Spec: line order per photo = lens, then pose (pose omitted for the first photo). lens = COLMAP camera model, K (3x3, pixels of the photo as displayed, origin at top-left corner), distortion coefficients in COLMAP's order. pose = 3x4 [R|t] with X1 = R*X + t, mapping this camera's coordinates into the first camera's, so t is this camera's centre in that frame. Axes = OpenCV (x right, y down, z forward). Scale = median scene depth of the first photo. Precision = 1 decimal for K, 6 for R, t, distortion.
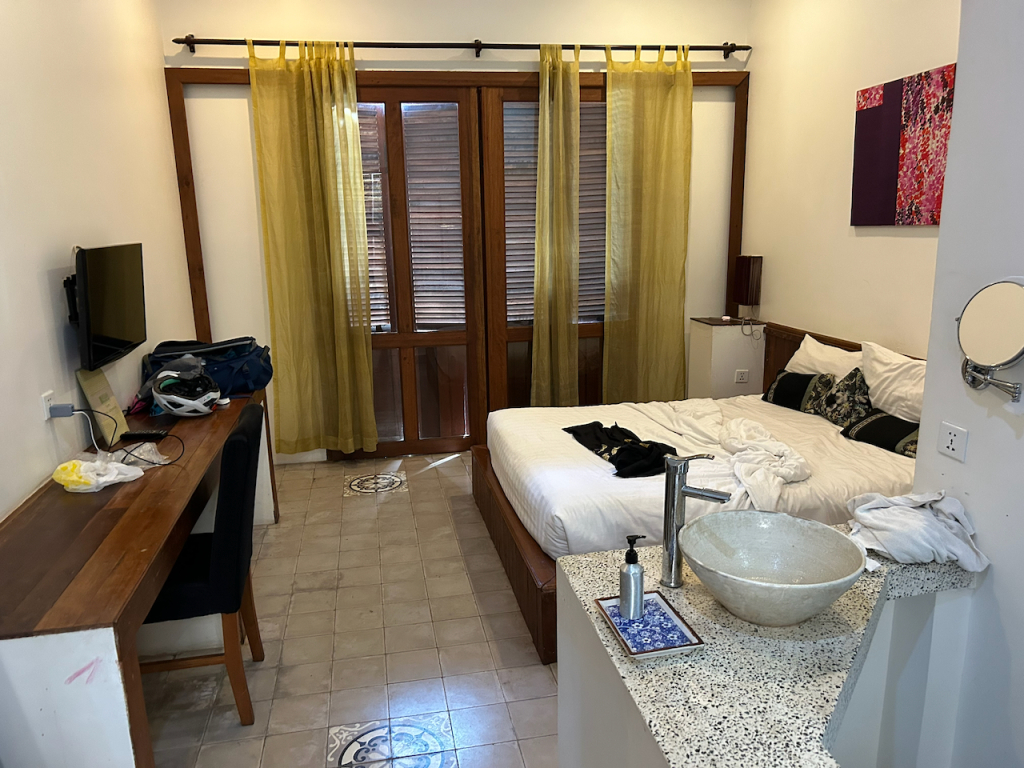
lens RADIAL K [[751.4, 0, 512.0], [0, 751.4, 384.0], [0, 0, 1]] dist [0.034473, -0.003962]
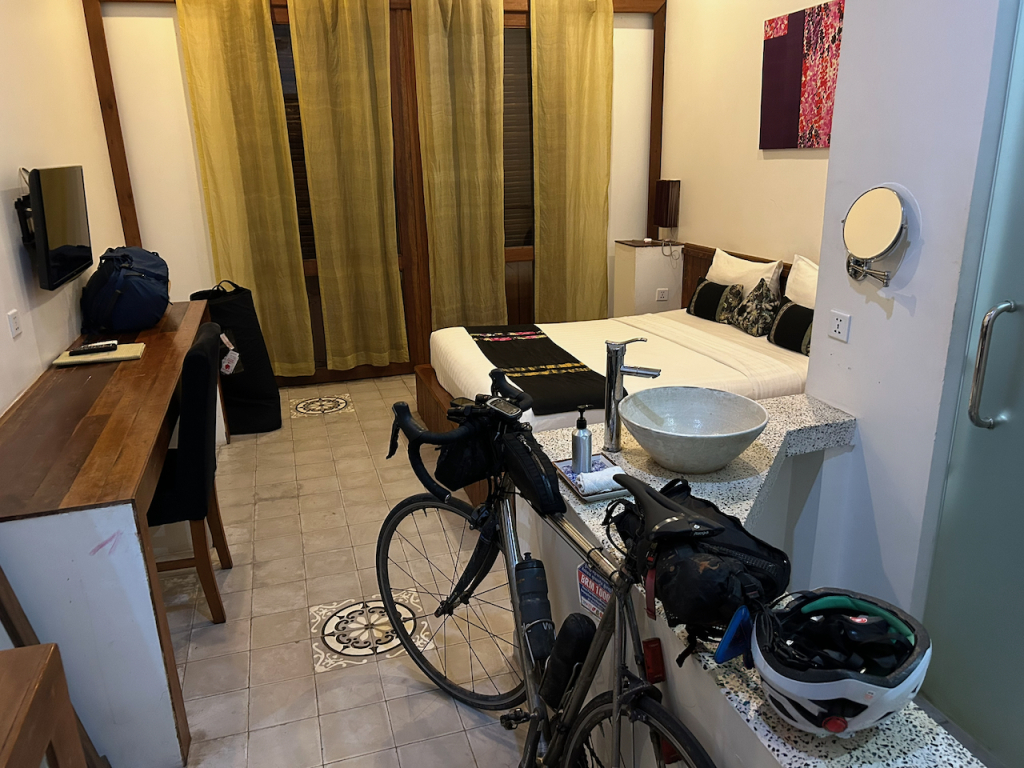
lens RADIAL K [[766.2, 0, 512.0], [0, 766.2, 384.0], [0, 0, 1]] dist [0.082740, -0.083346]
pose [[0.993546, -0.035599, 0.107697, -0.040160], [0.027476, 0.996729, 0.075997, 0.035123], [-0.110051, -0.072548, 0.991275, -0.096859]]
